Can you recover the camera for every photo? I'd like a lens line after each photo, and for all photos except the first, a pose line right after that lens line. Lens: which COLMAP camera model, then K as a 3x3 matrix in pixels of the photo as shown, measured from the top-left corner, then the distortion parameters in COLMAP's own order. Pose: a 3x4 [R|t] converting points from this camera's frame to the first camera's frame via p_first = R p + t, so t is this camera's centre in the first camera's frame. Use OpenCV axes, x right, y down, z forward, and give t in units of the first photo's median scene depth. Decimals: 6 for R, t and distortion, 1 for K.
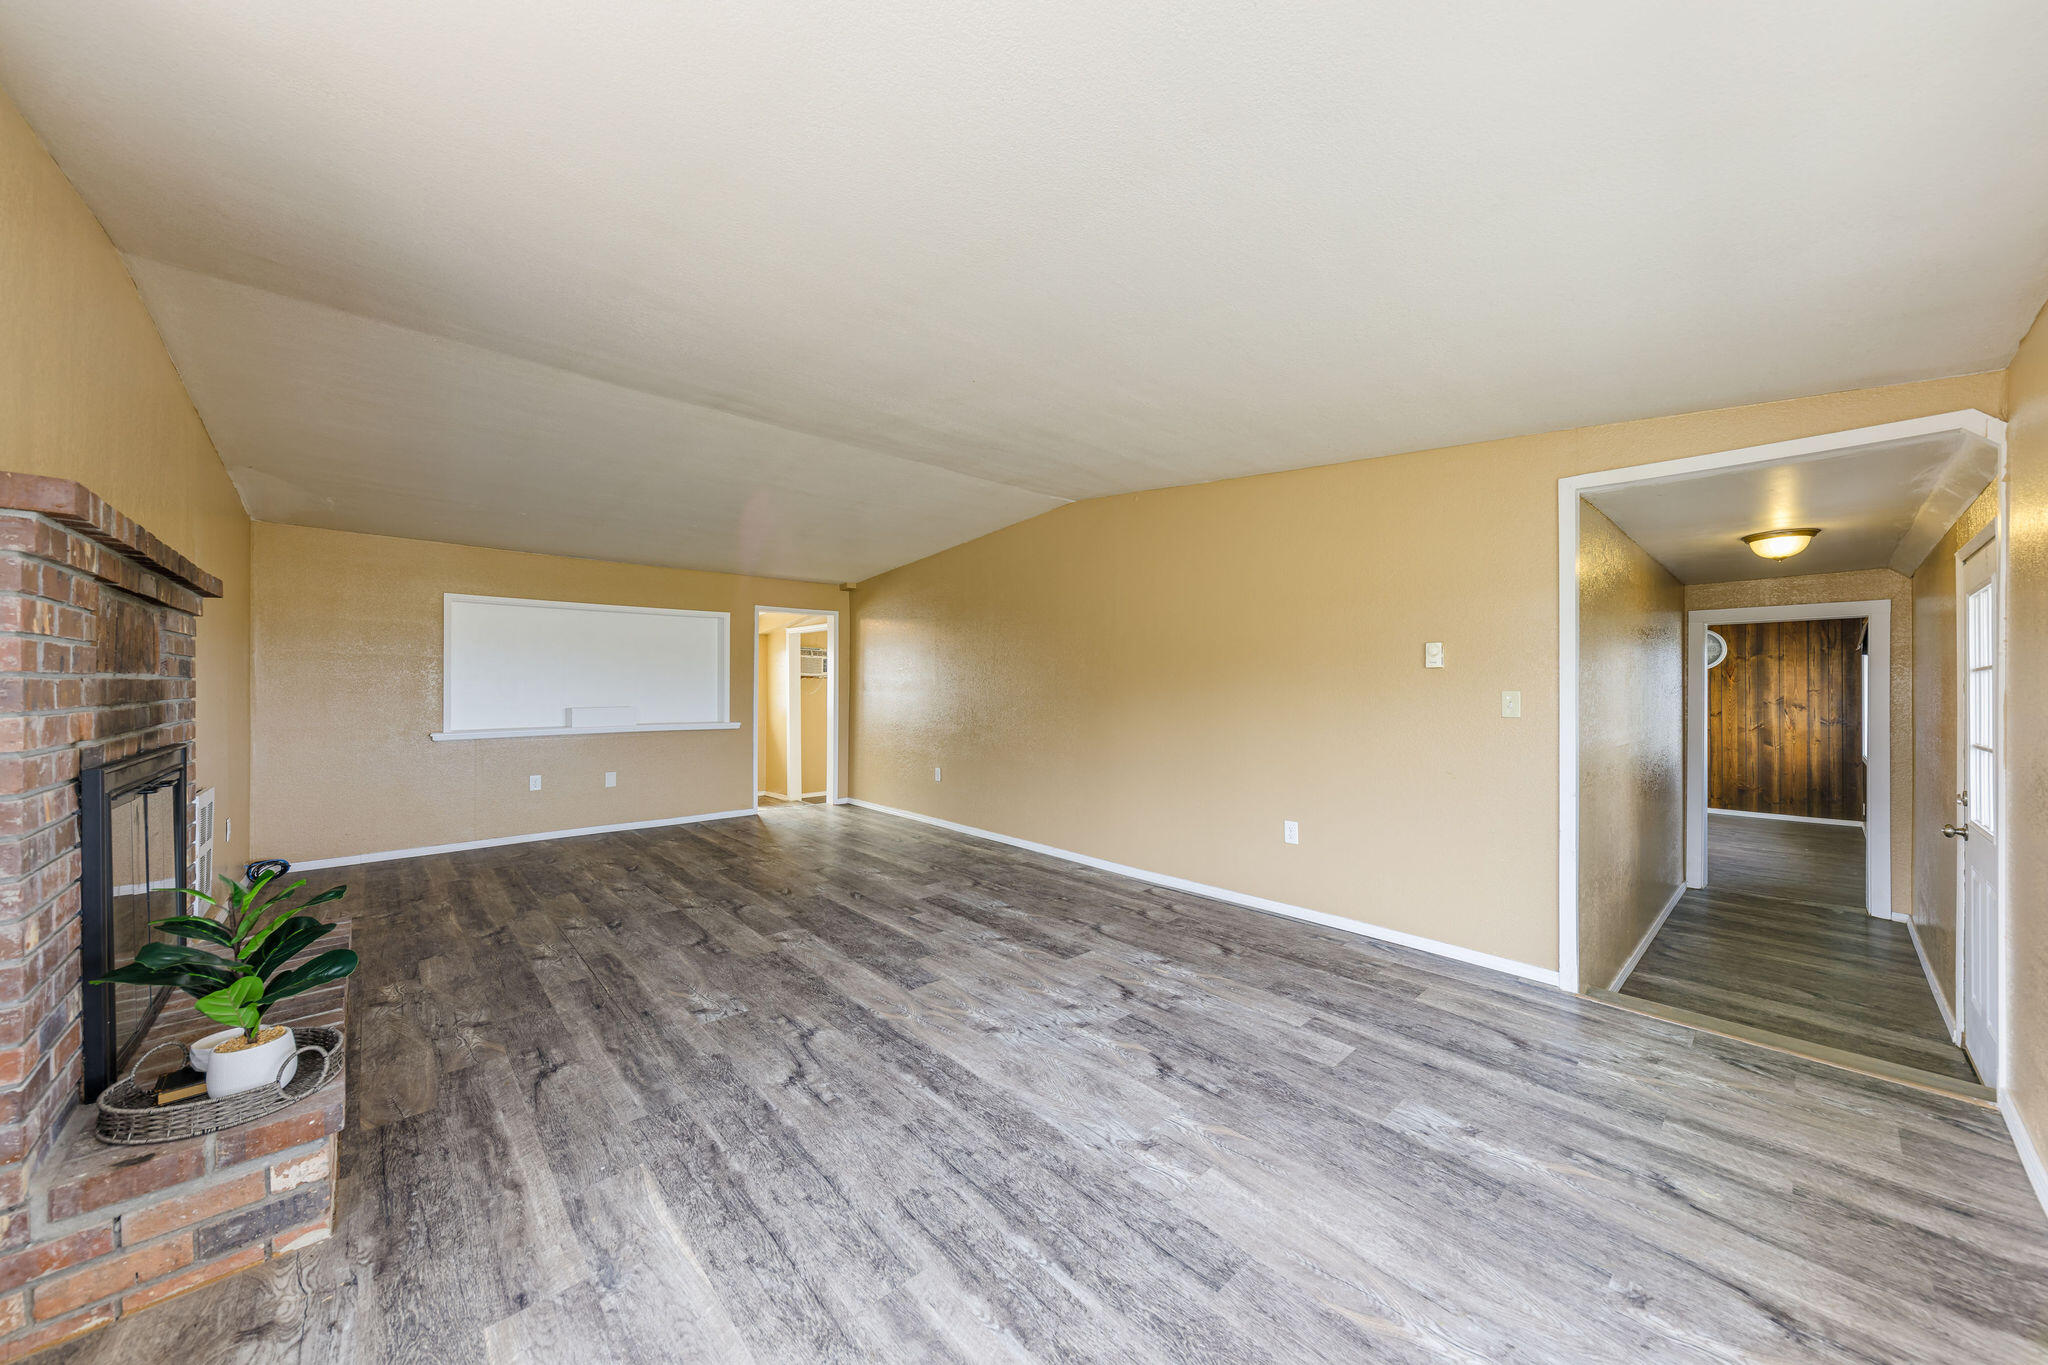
lens RADIAL K [[707.7, 0, 1004.0], [0, 707.7, 680.9], [0, 0, 1]] dist [0.007790, -0.001369]
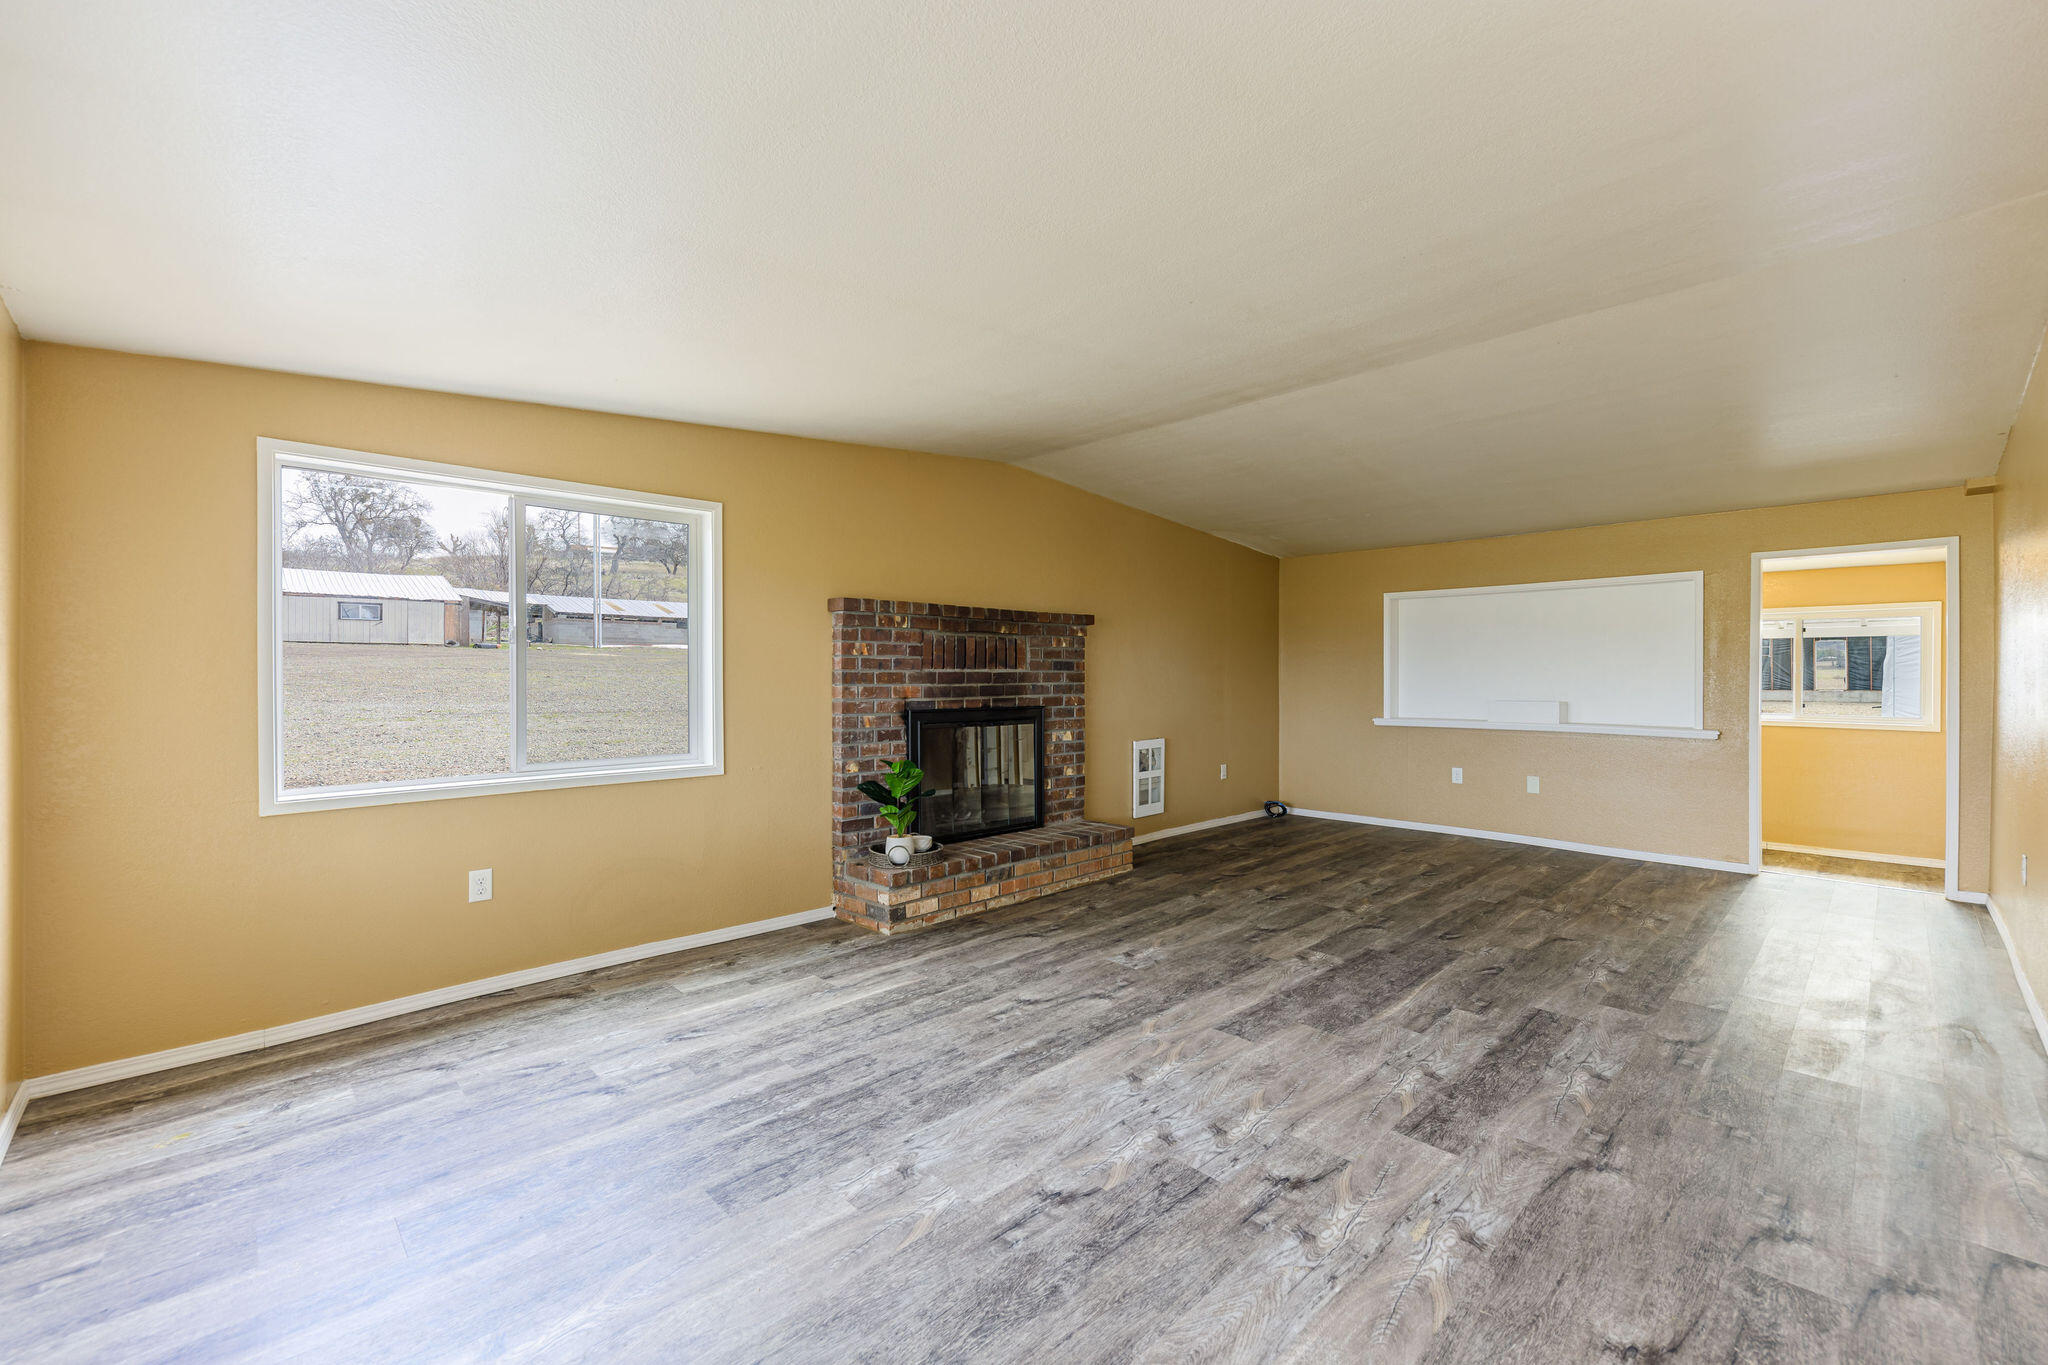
lens RADIAL K [[820.3, 0, 1073.3], [0, 820.3, 687.2], [0, 0, 1]] dist [0.007259, -0.000640]
pose [[0.075064, 0.011107, -0.997117, 0.789222], [0.007005, 0.999907, 0.011666, 0.007003], [0.997154, -0.007860, 0.074979, 0.703997]]
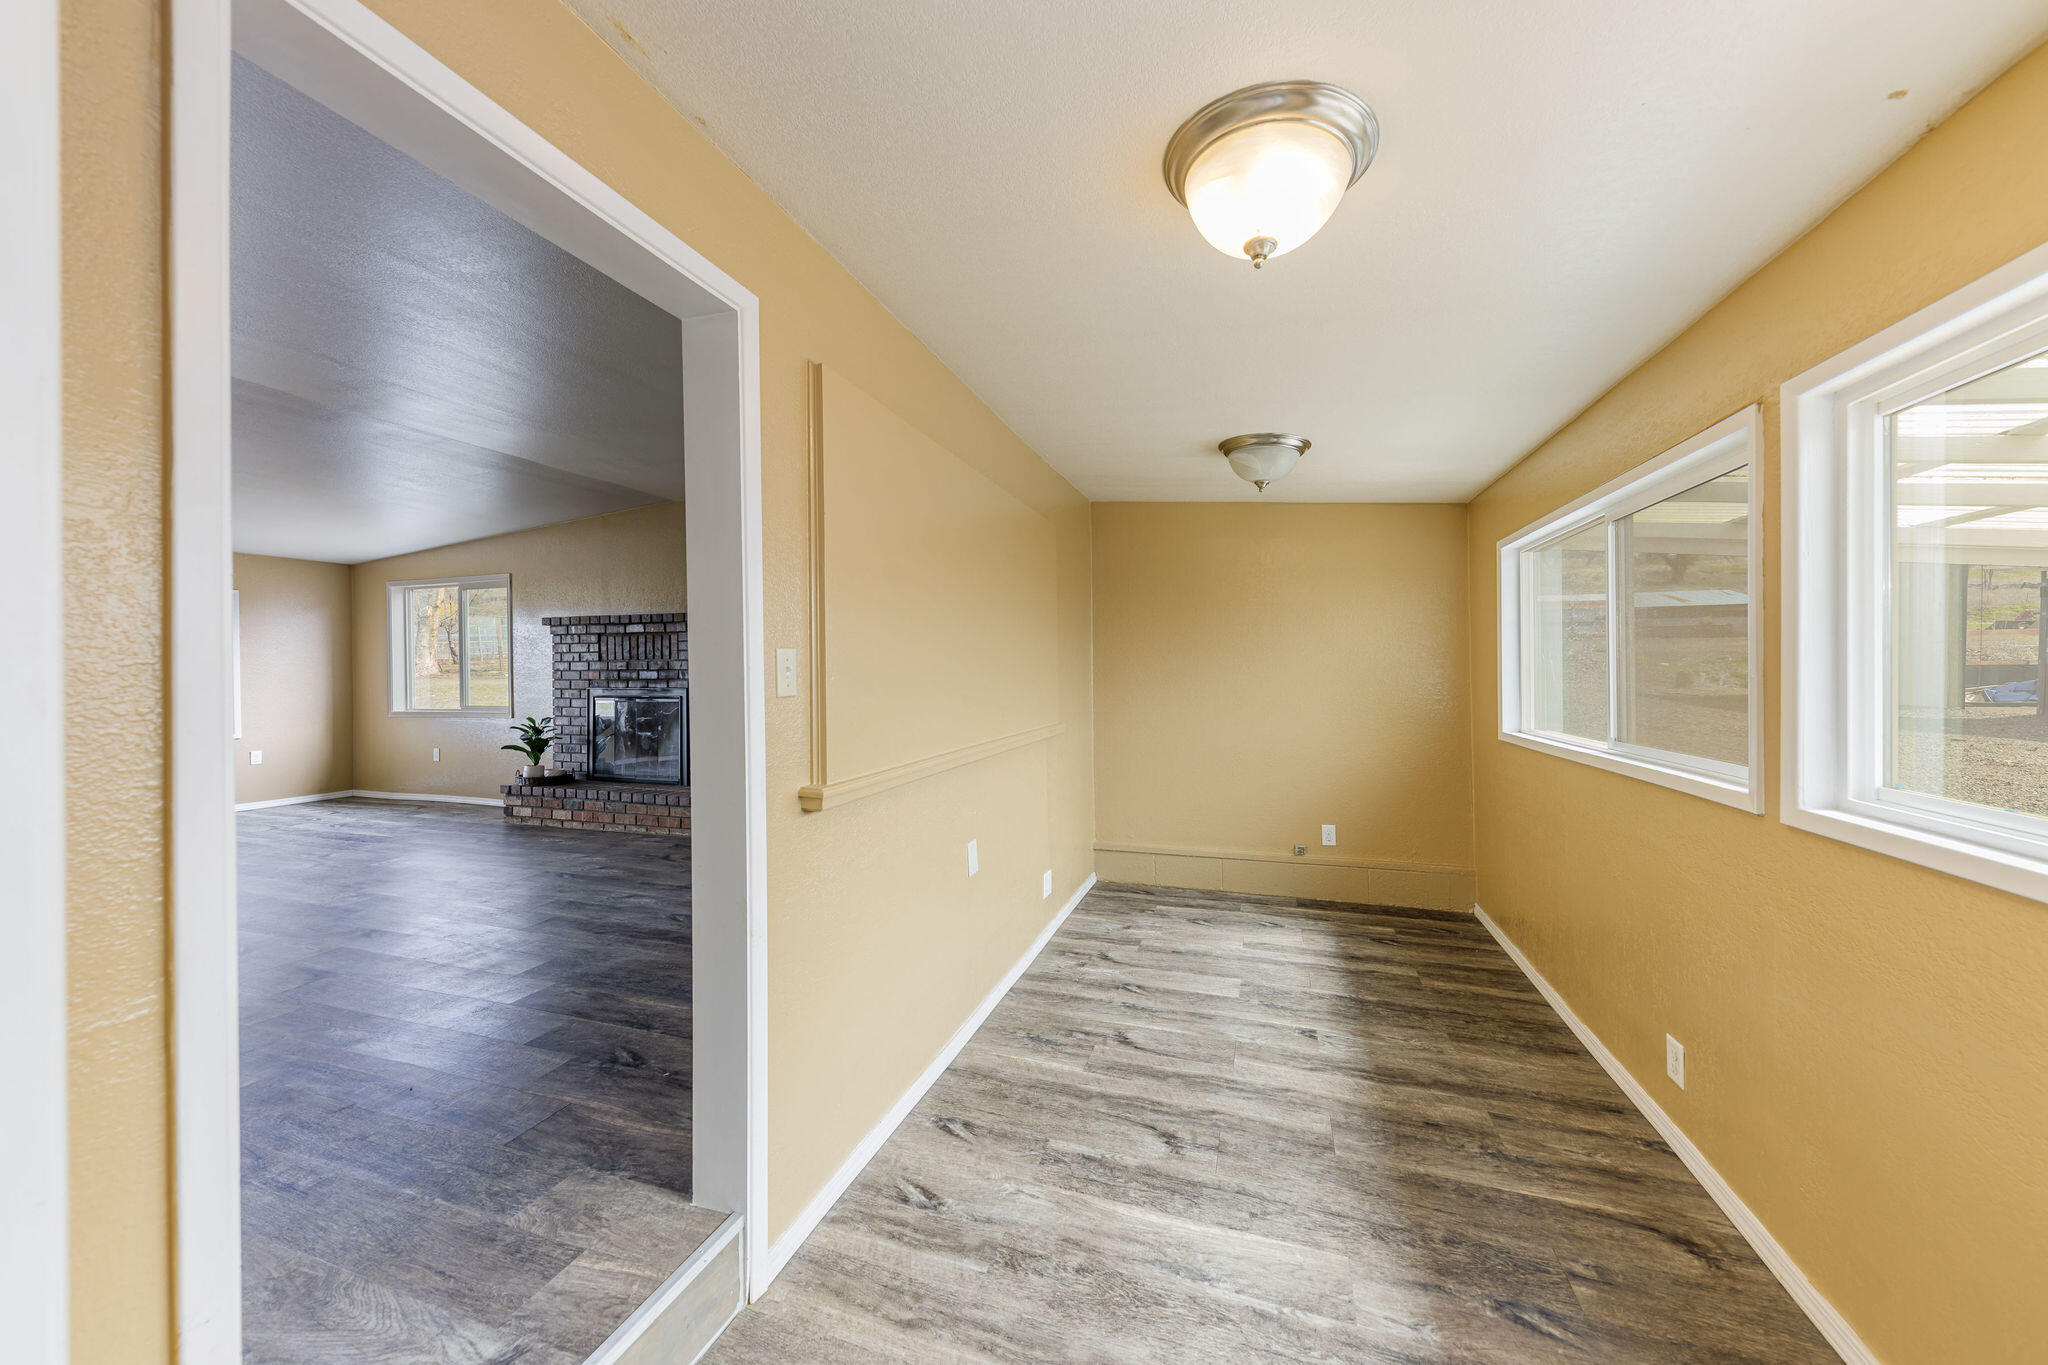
lens RADIAL K [[707.7, 0, 1037.4], [0, 707.7, 681.8], [0, 0, 1]] dist [0.007790, -0.001369]
pose [[-0.854070, 0.004805, -0.520137, -0.709162], [0.004853, 0.999987, 0.001270, 0.050137], [0.520136, -0.001440, -0.854082, 2.751187]]
